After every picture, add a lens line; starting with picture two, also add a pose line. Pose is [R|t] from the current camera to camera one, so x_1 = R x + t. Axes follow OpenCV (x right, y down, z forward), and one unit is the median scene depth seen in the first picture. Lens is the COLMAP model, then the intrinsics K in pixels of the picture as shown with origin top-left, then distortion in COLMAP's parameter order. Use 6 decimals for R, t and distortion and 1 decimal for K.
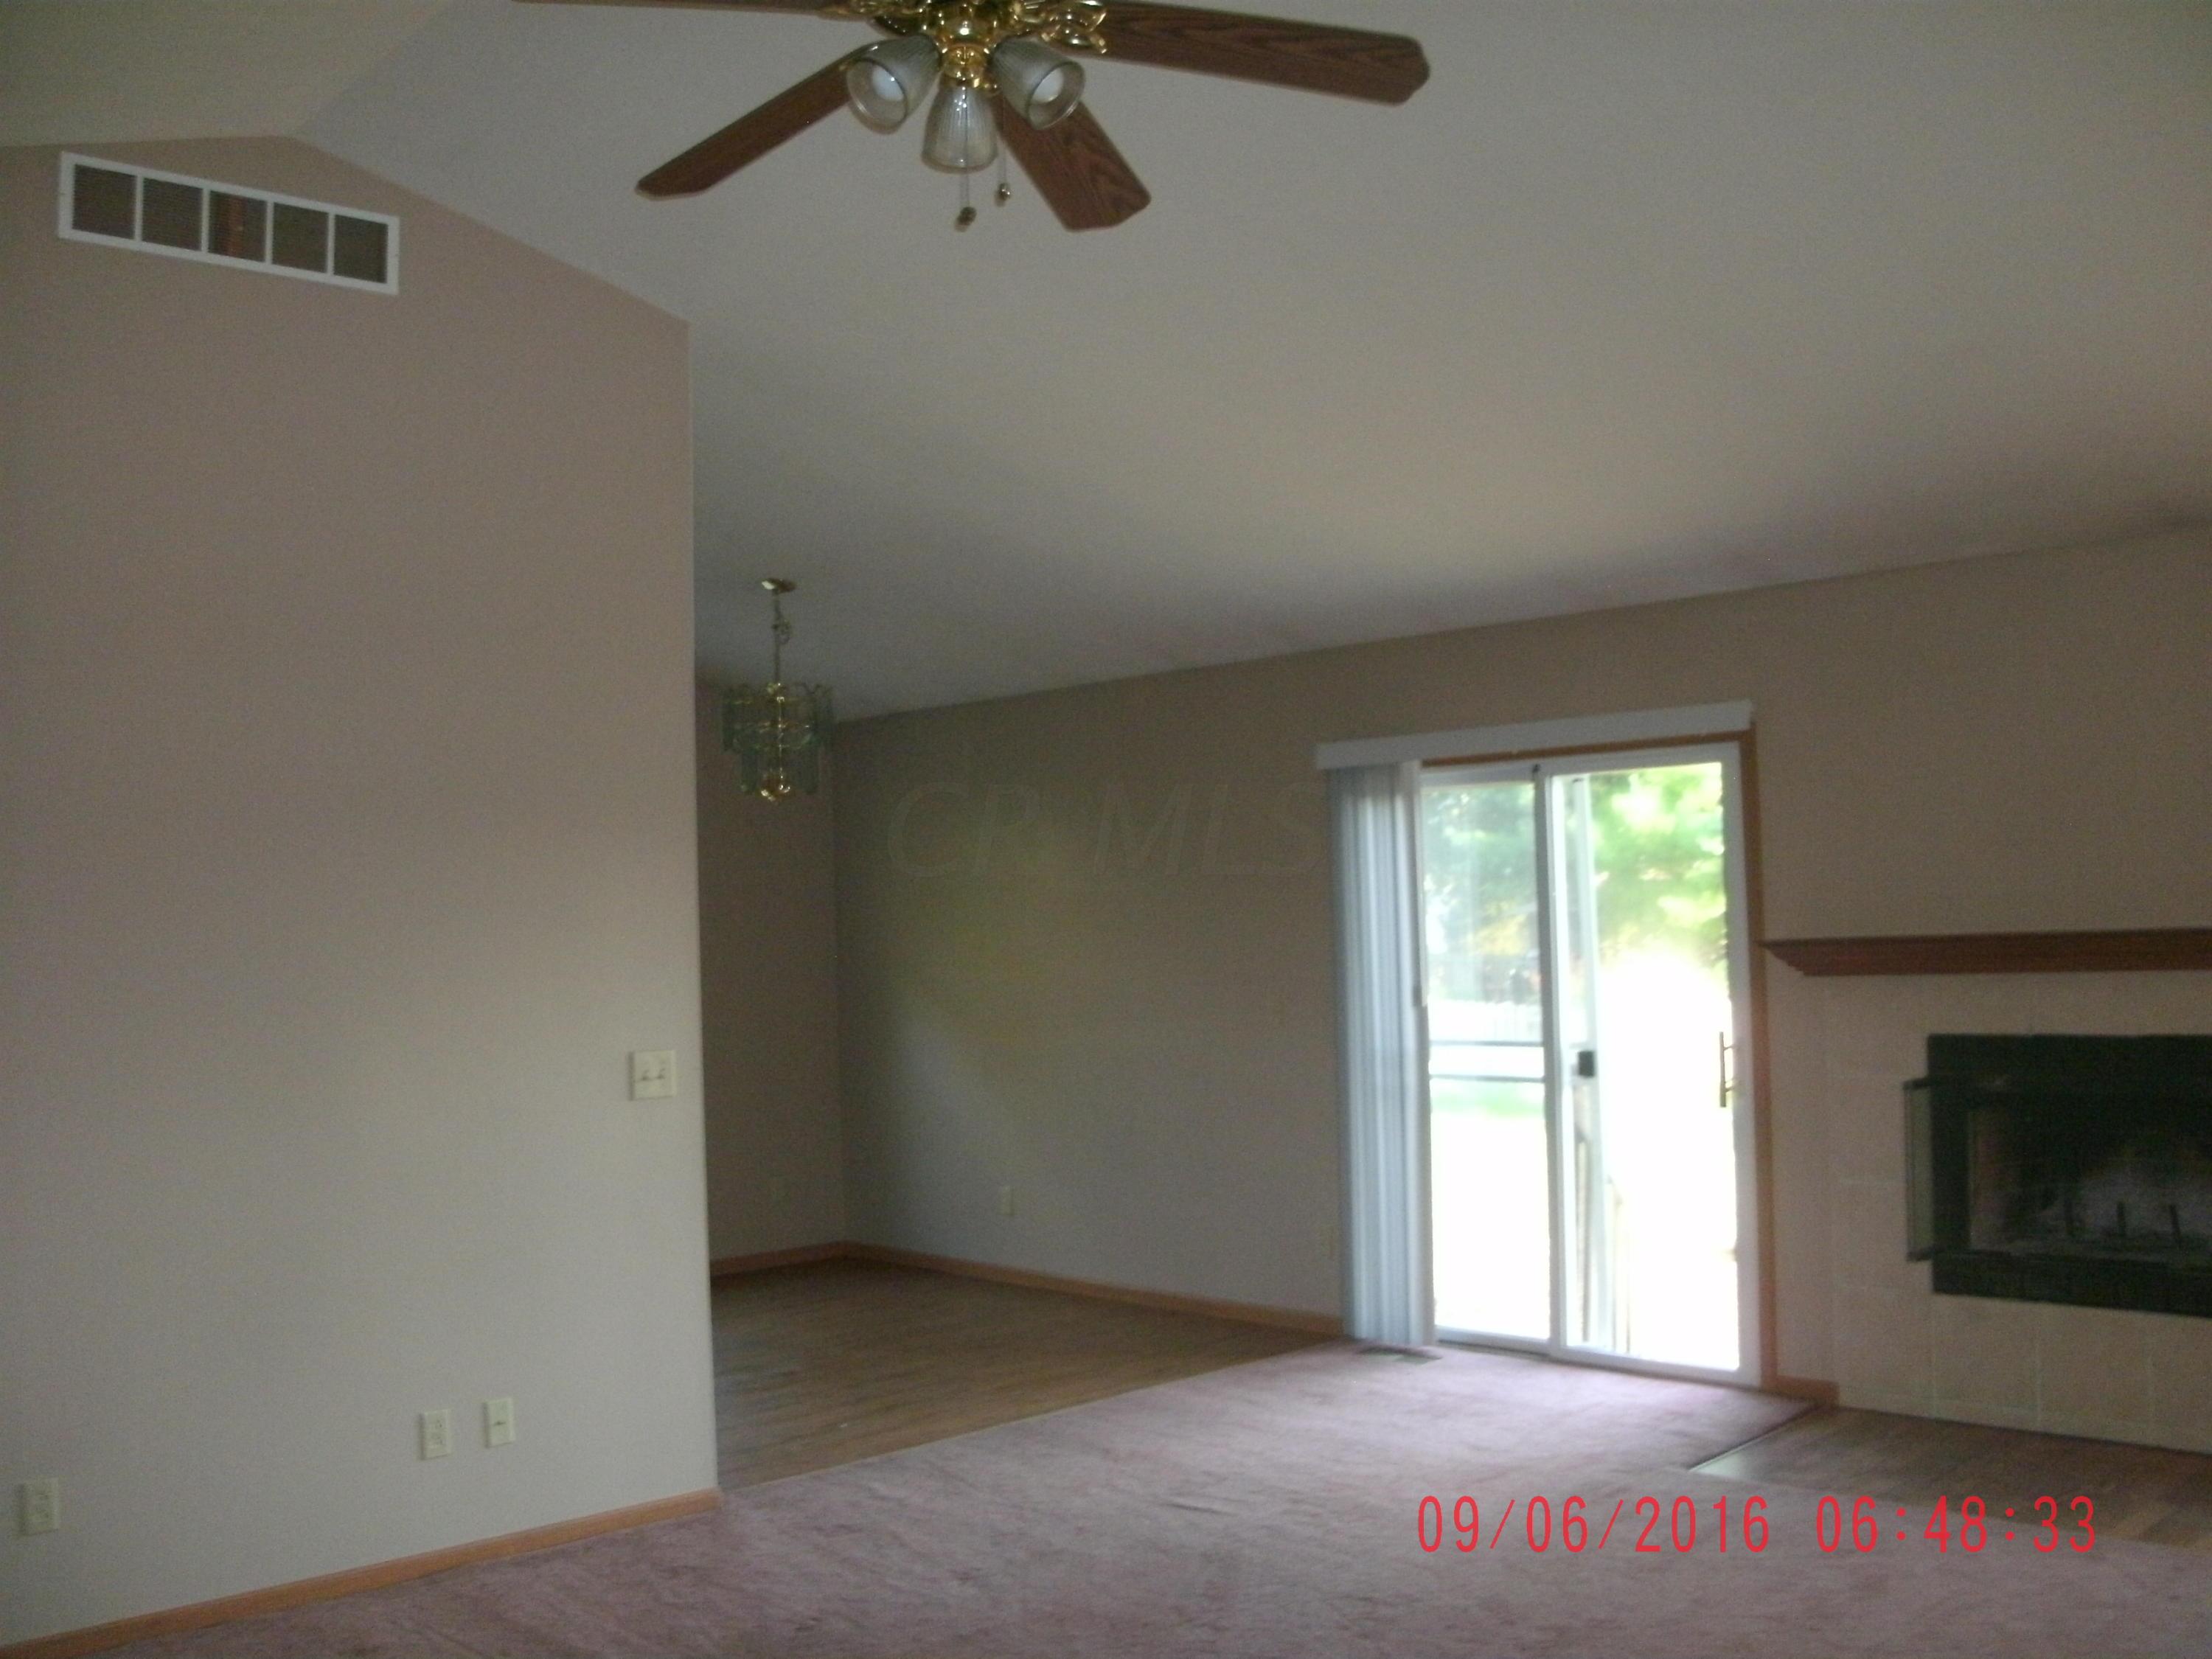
lens RADIAL K [[2087.8, 0, 1118.4], [0, 2087.8, 826.9], [0, 0, 1]] dist [-0.213416, 0.148485]
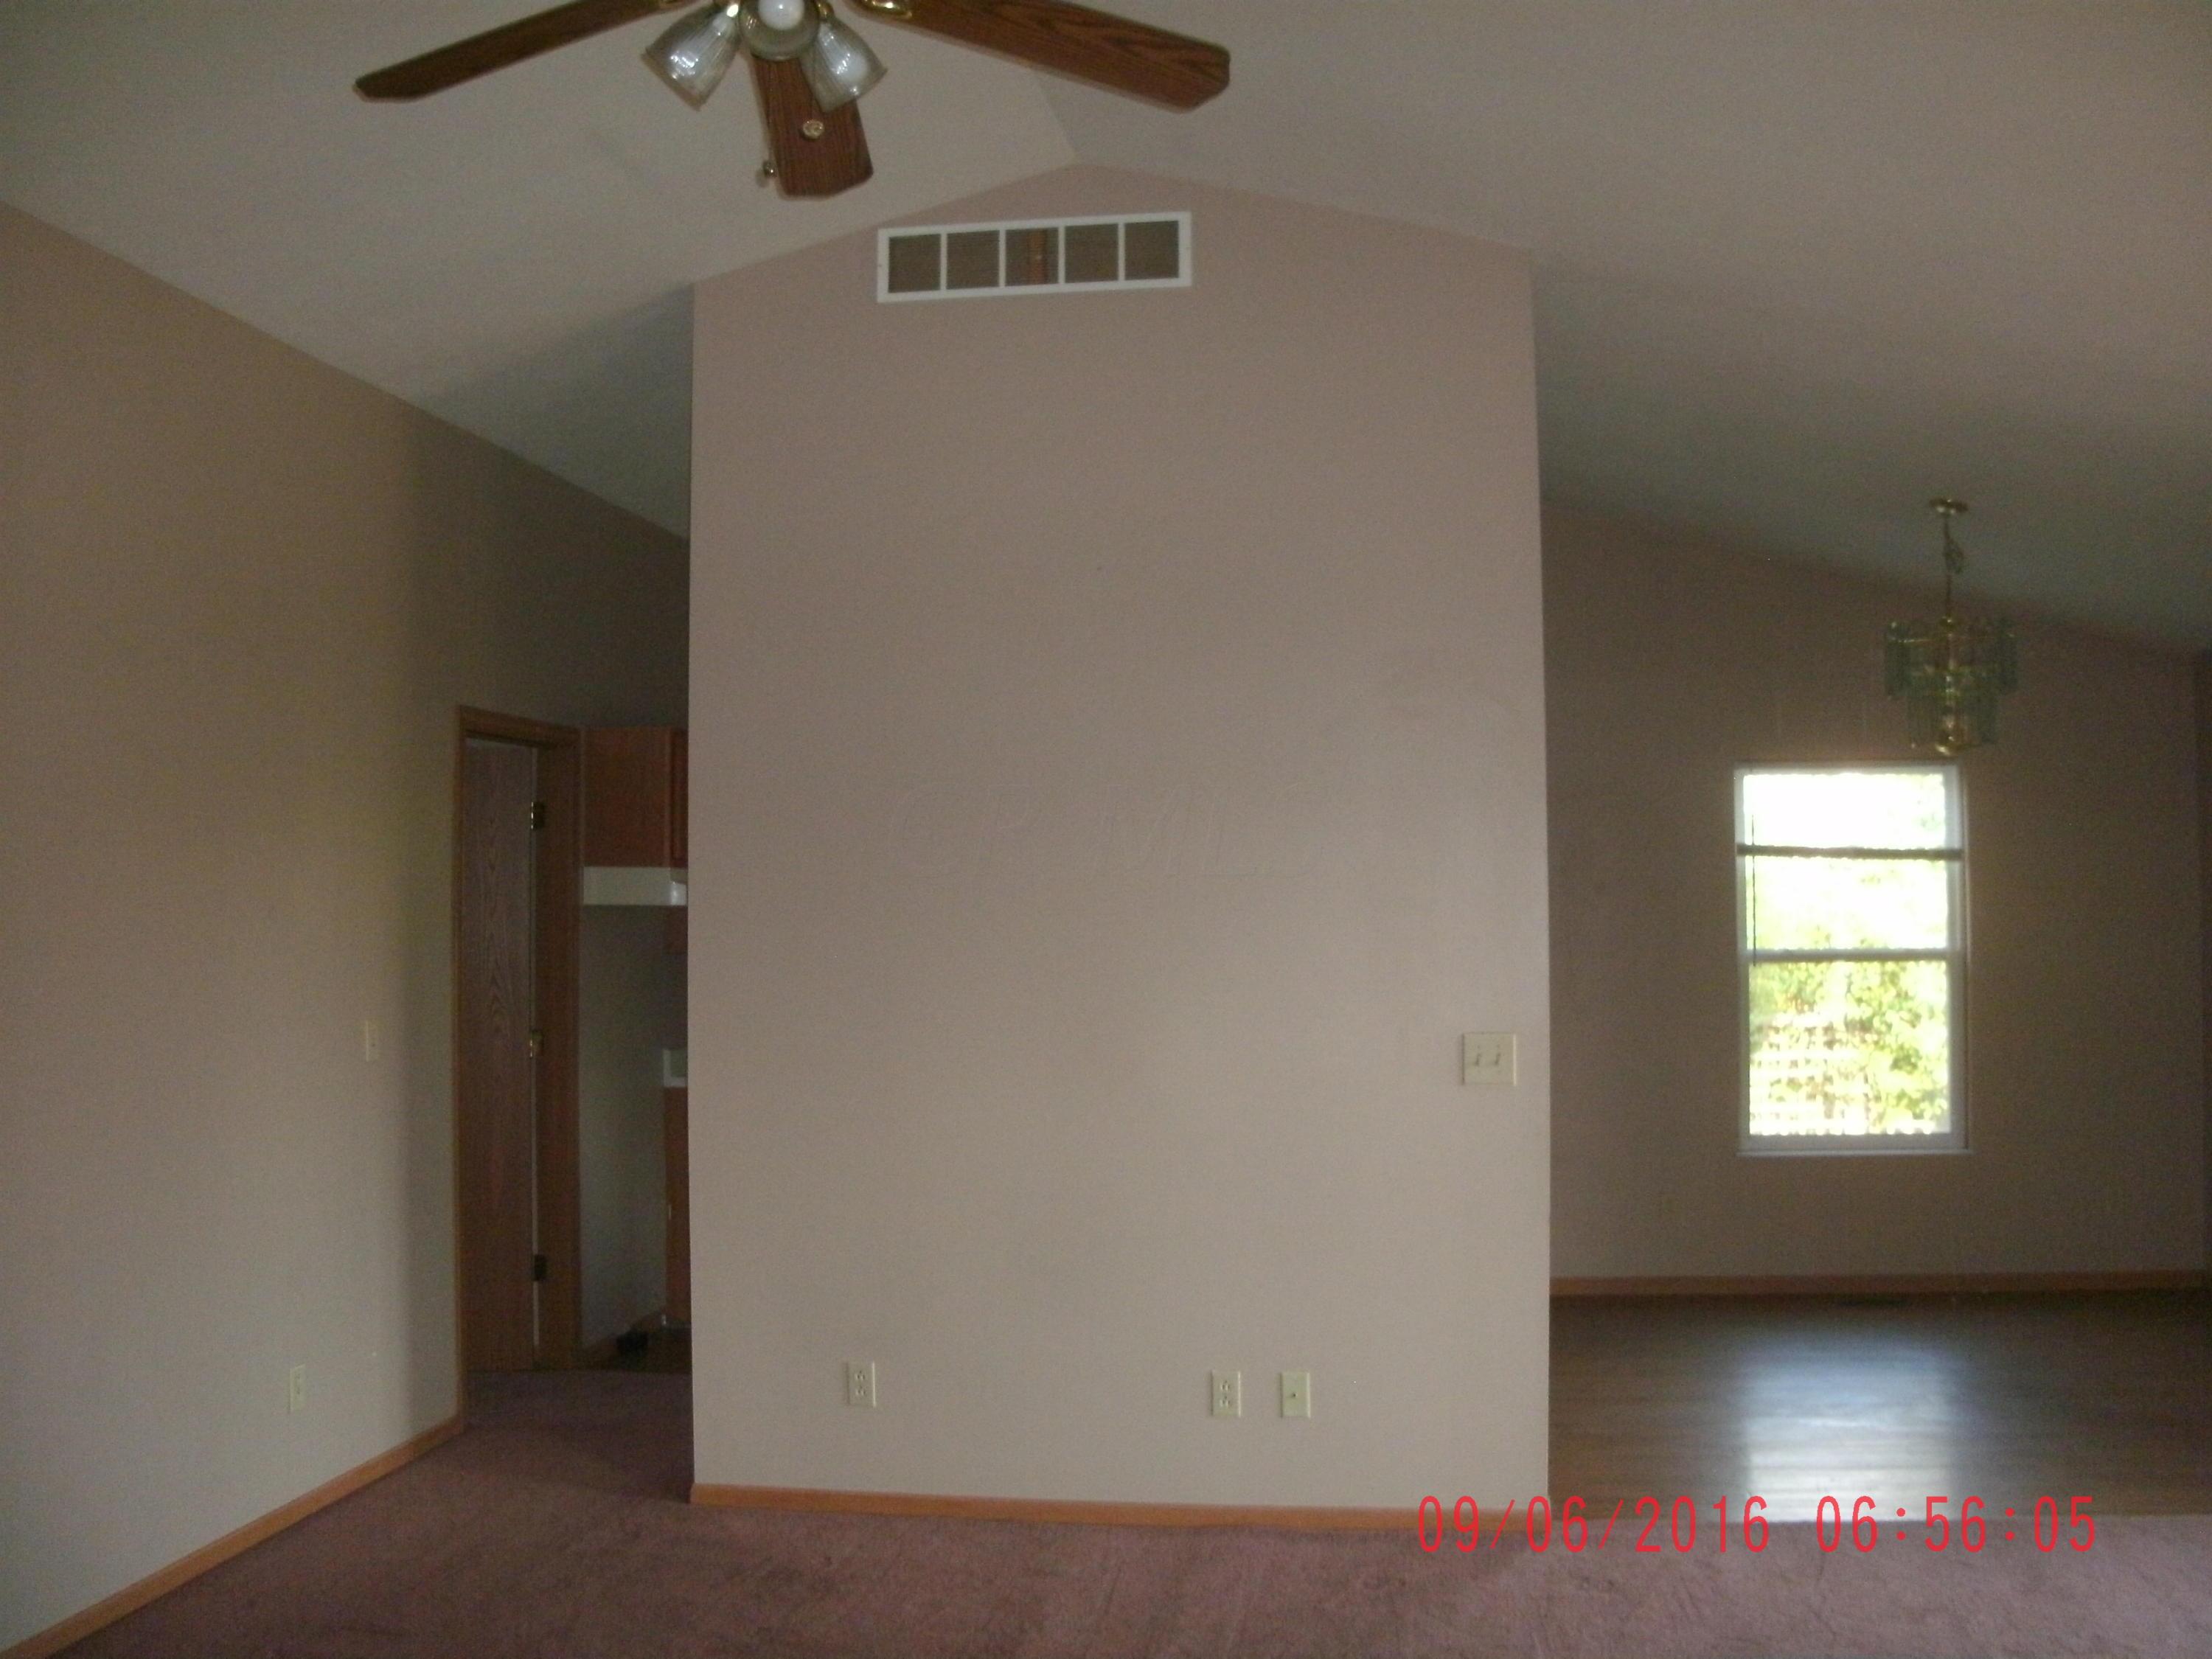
lens RADIAL K [[2087.8, 0, 1118.4], [0, 2087.8, 826.9], [0, 0, 1]] dist [-0.213416, 0.148485]
pose [[0.611164, -0.004628, -0.791491, 0.454978], [0.021604, 0.999708, 0.010836, 0.000357], [0.791209, -0.023722, 0.611085, 0.320972]]
